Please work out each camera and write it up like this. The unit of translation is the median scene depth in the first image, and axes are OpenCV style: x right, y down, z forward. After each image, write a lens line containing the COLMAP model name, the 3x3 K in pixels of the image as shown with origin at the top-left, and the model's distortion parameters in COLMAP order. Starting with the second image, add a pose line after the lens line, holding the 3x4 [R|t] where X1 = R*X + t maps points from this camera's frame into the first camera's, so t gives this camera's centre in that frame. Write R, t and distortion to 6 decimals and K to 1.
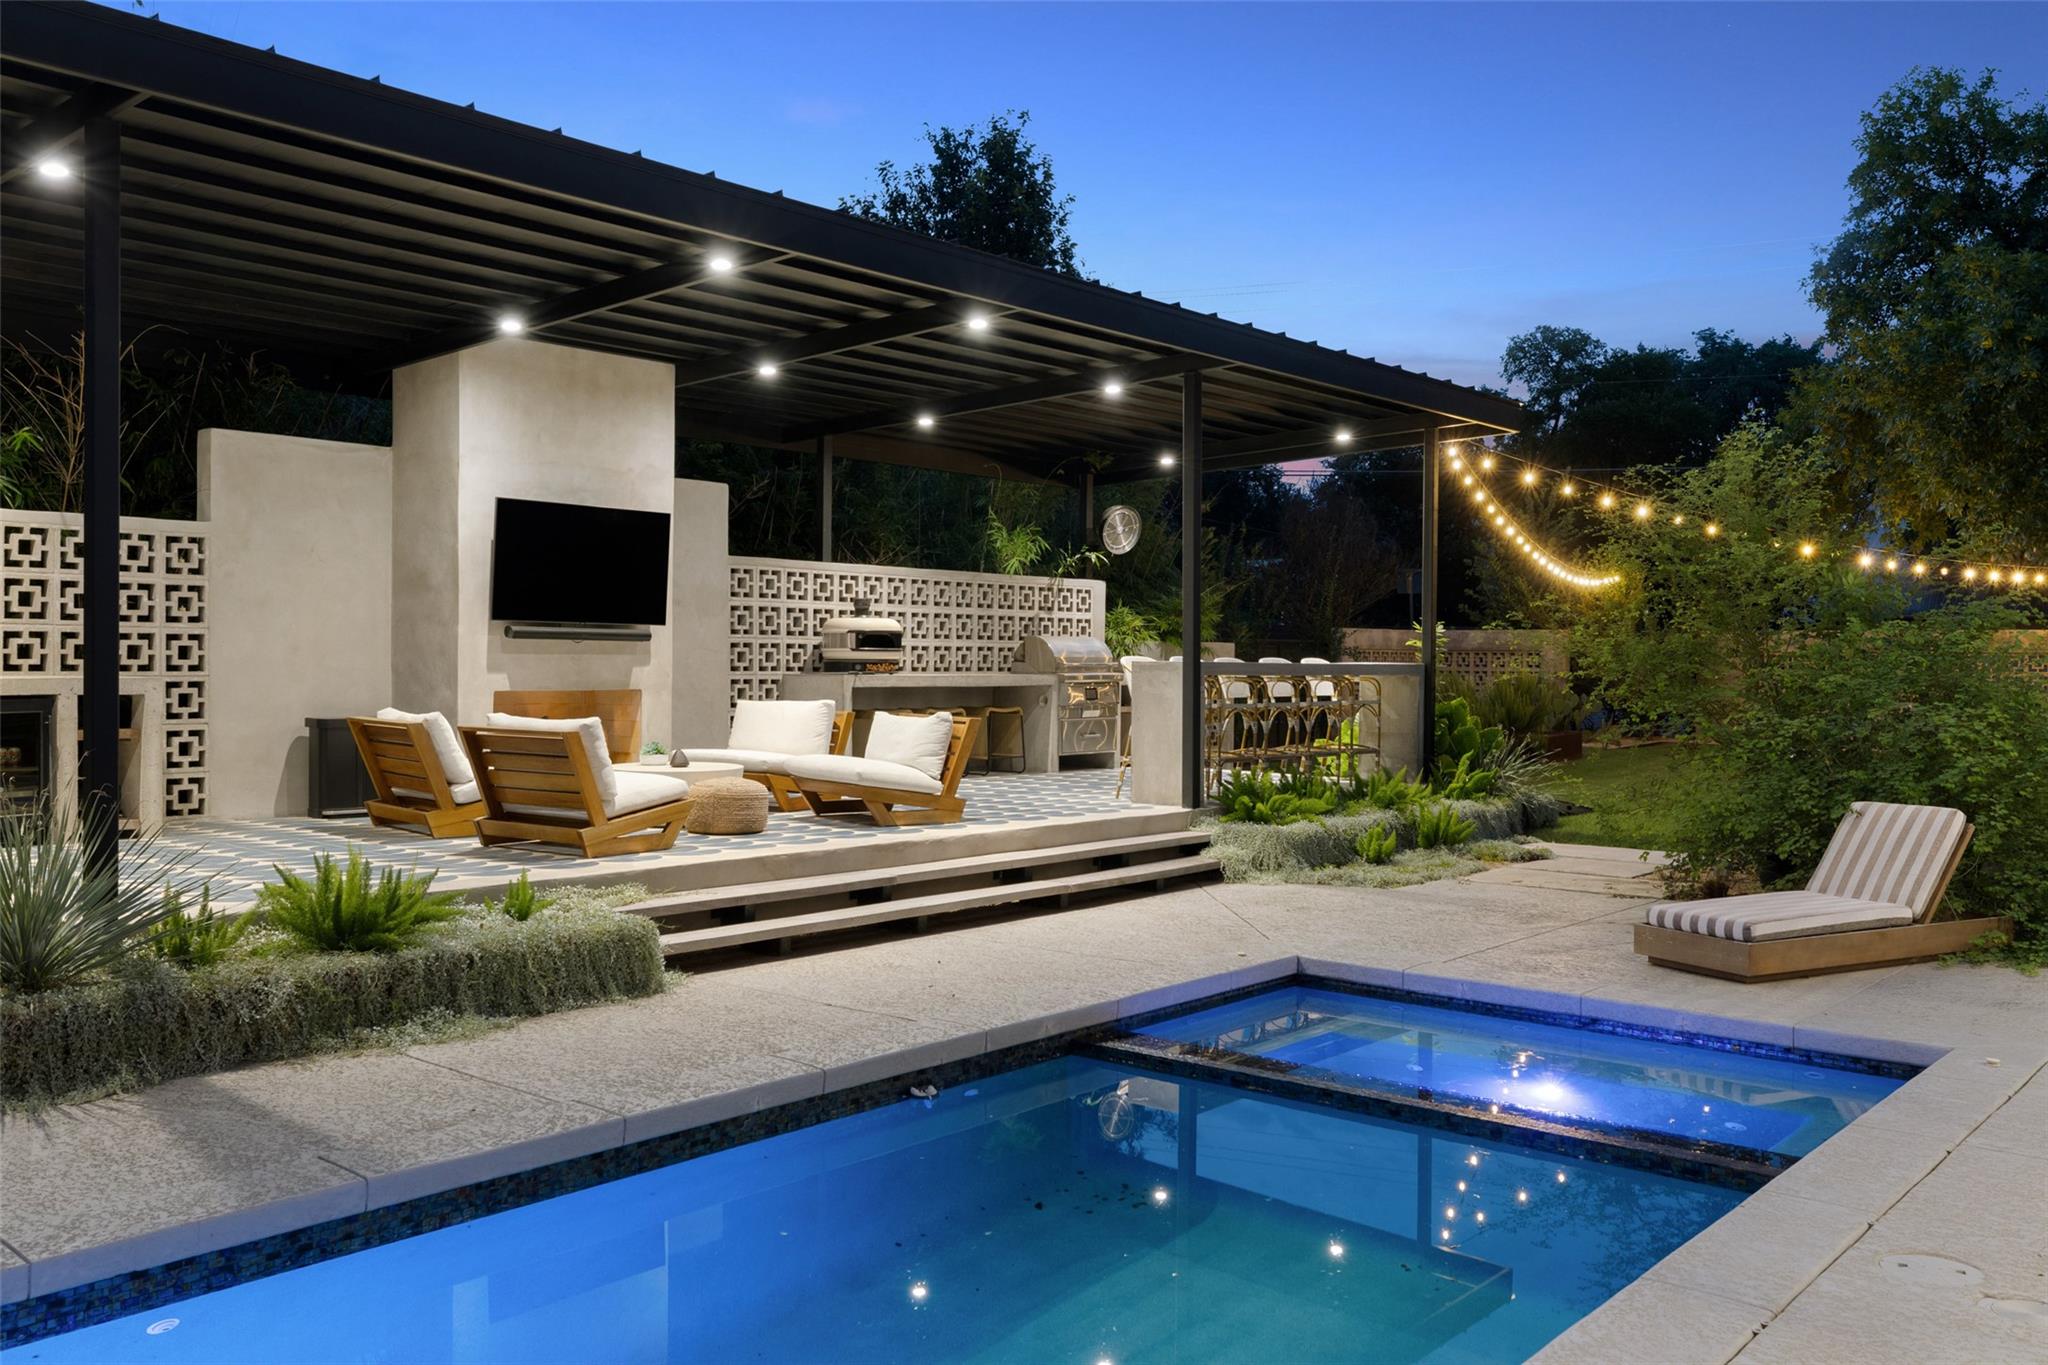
lens RADIAL K [[1570.9, 0, 1024.0], [0, 1570.9, 682.5], [0, 0, 1]] dist [-0.009119, -0.000724]
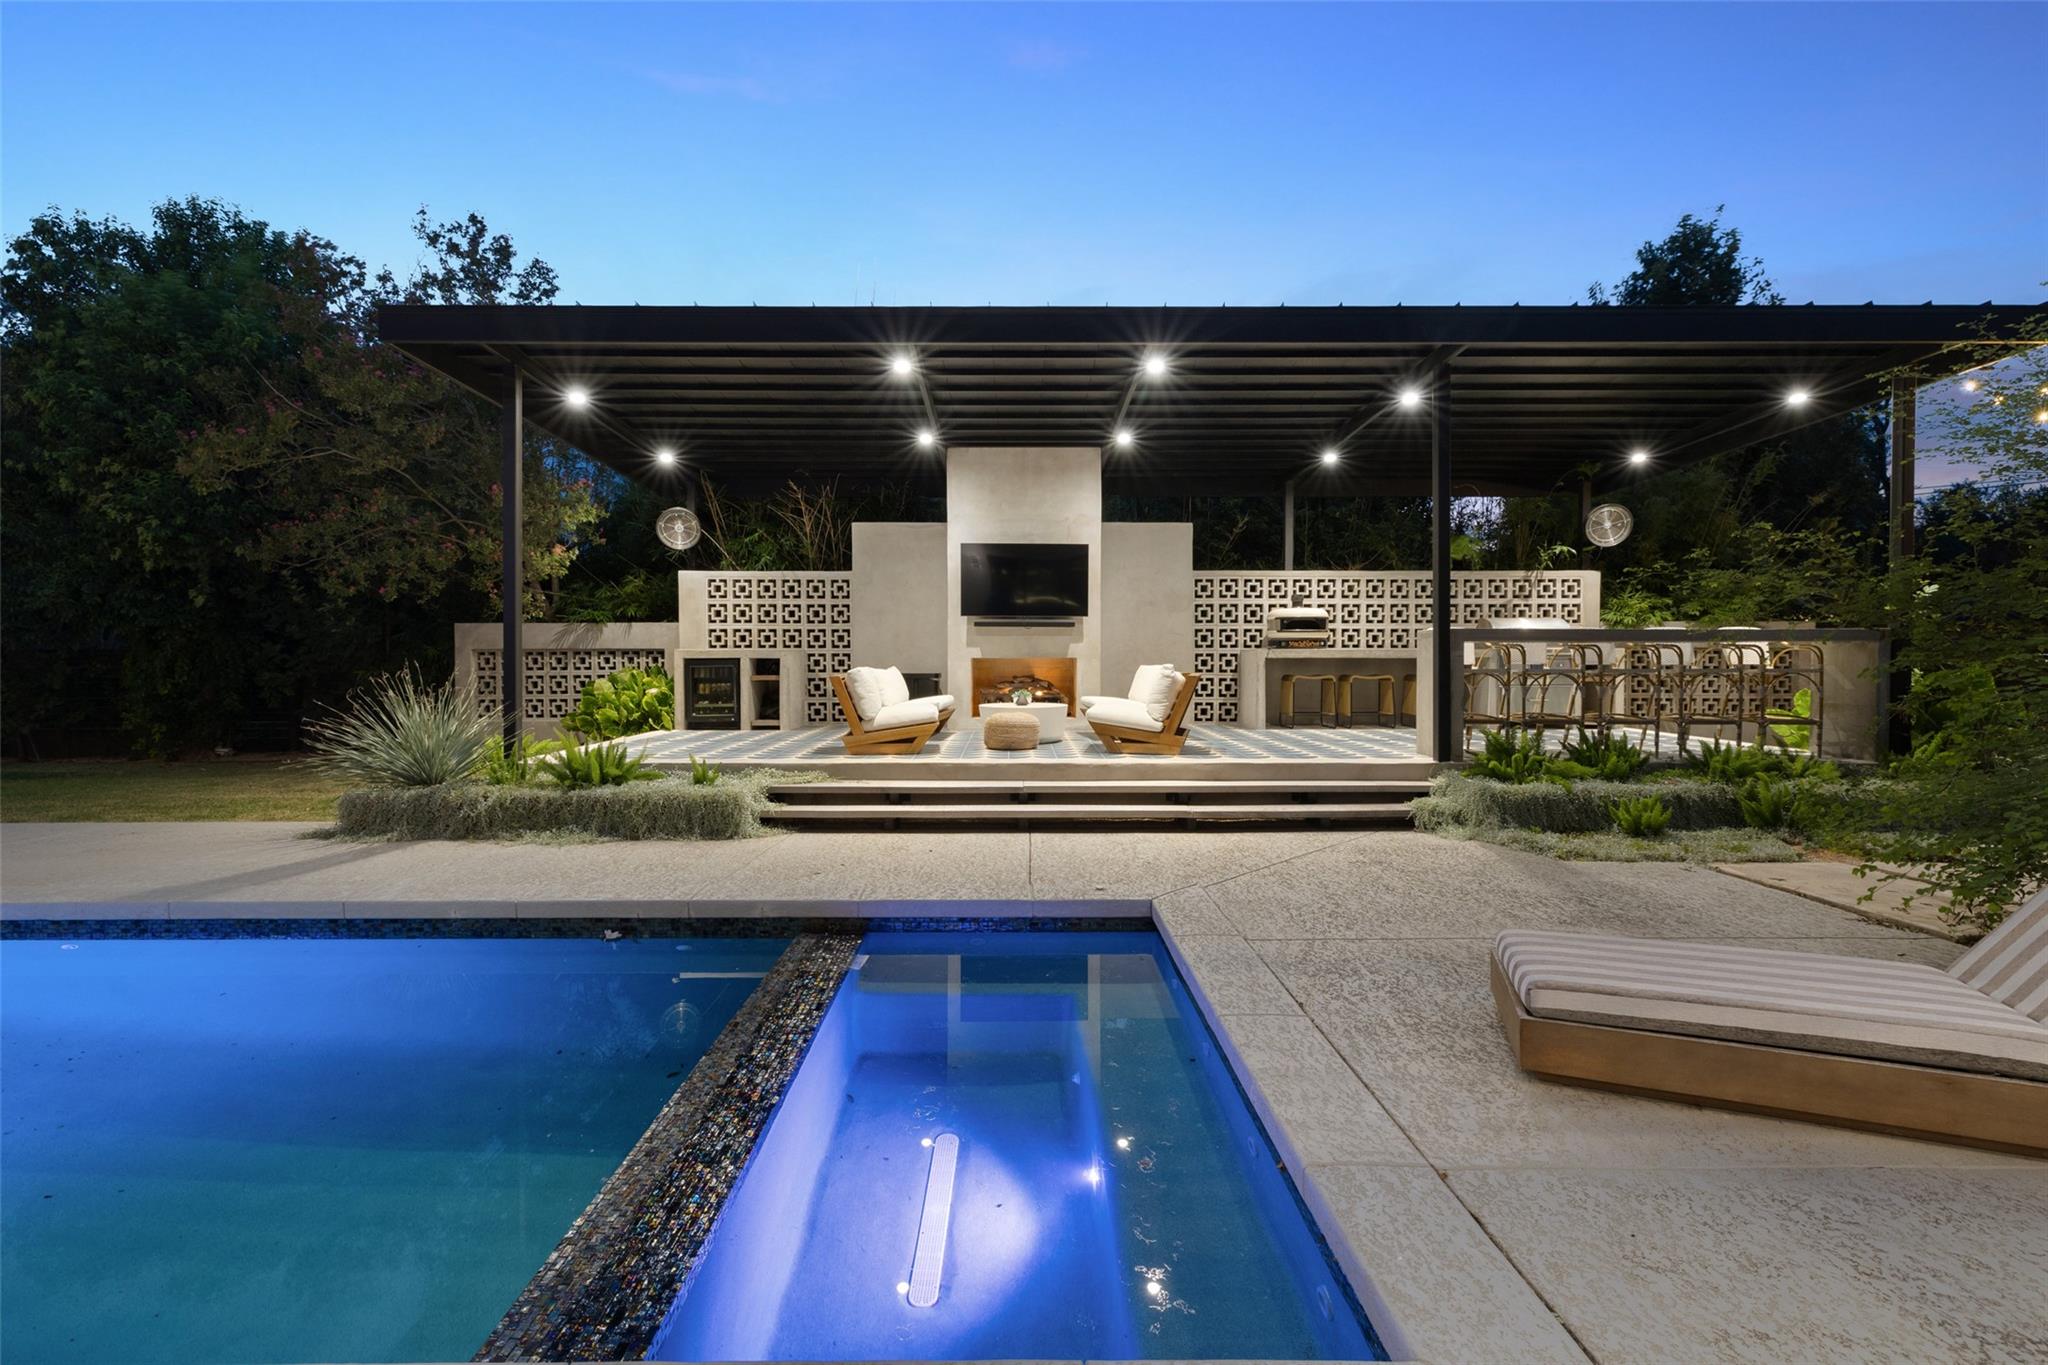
lens RADIAL K [[854.5, 0, 1024.0], [0, 854.5, 682.5], [0, 0, 1]] dist [0.002858, 0.000216]
pose [[0.679223, 0.013302, -0.733811, 0.352528], [-0.003111, 0.999879, 0.015245, 0.016287], [0.733925, -0.008072, 0.679183, 0.379098]]
